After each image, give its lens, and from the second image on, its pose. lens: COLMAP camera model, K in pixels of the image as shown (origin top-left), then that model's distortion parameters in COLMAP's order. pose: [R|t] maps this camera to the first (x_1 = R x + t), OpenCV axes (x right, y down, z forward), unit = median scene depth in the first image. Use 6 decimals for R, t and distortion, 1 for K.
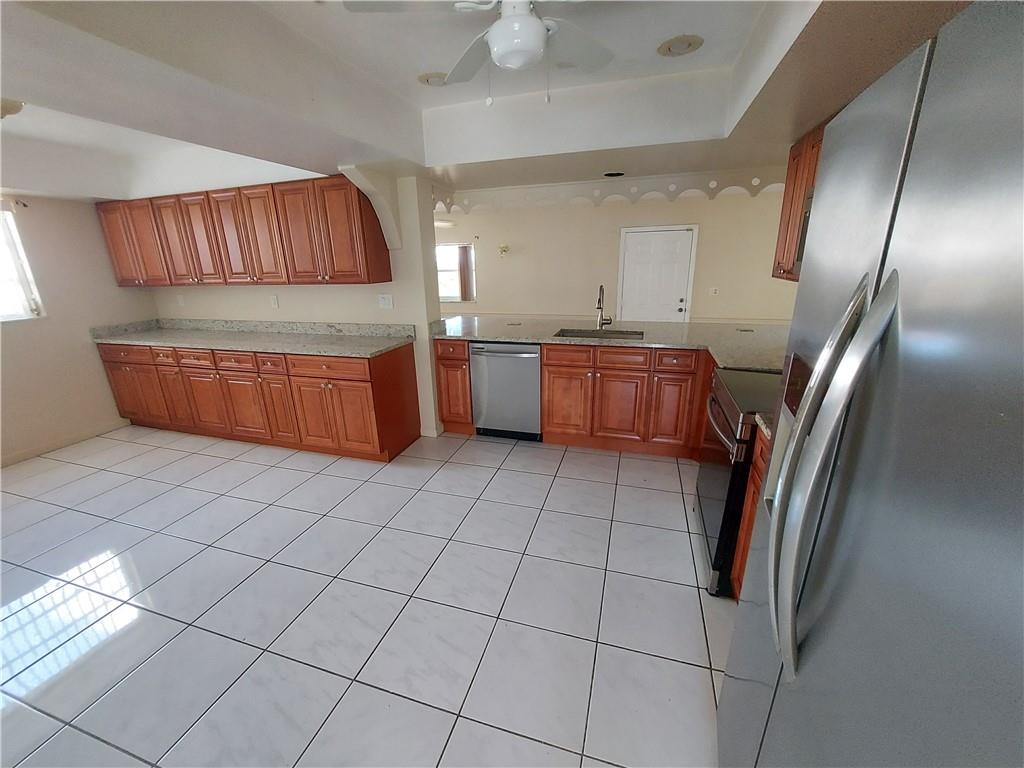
lens RADIAL K [[411.4, 0, 512.0], [0, 411.4, 384.0], [0, 0, 1]] dist [-0.044281, 0.000085]
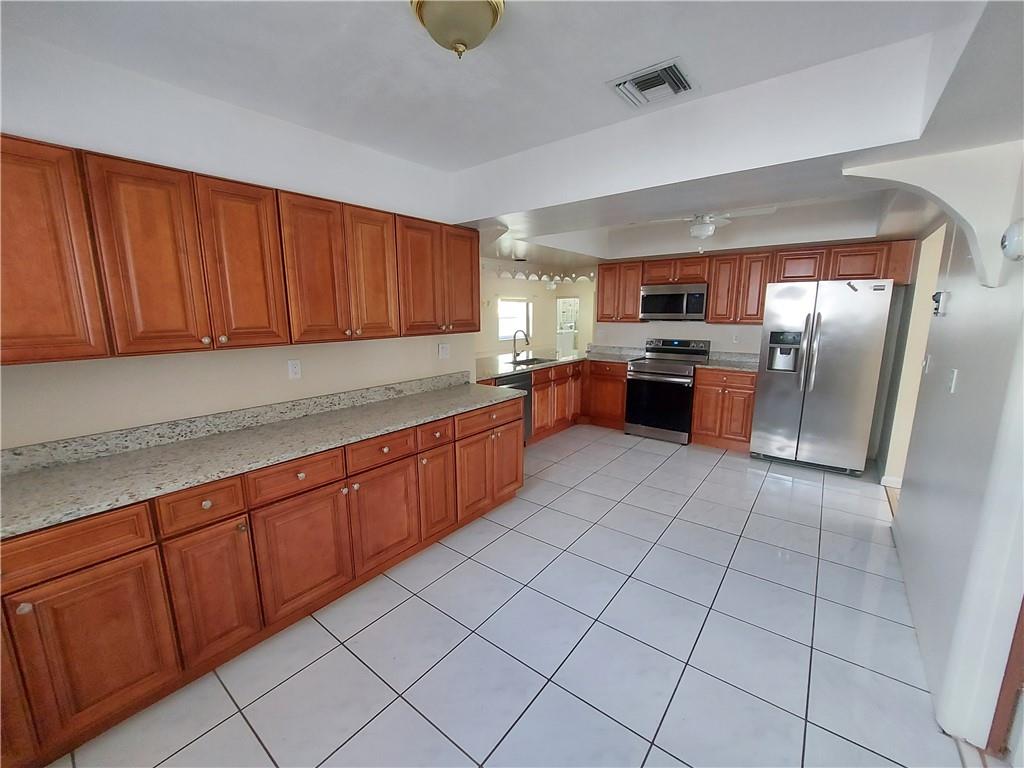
lens RADIAL K [[411.4, 0, 512.0], [0, 411.4, 384.0], [0, 0, 1]] dist [-0.044281, 0.000085]
pose [[0.359939, -0.146429, 0.921413, -1.109902], [0.280396, 0.958927, 0.042857, -0.116906], [-0.889844, 0.242935, 0.386214, 0.462631]]
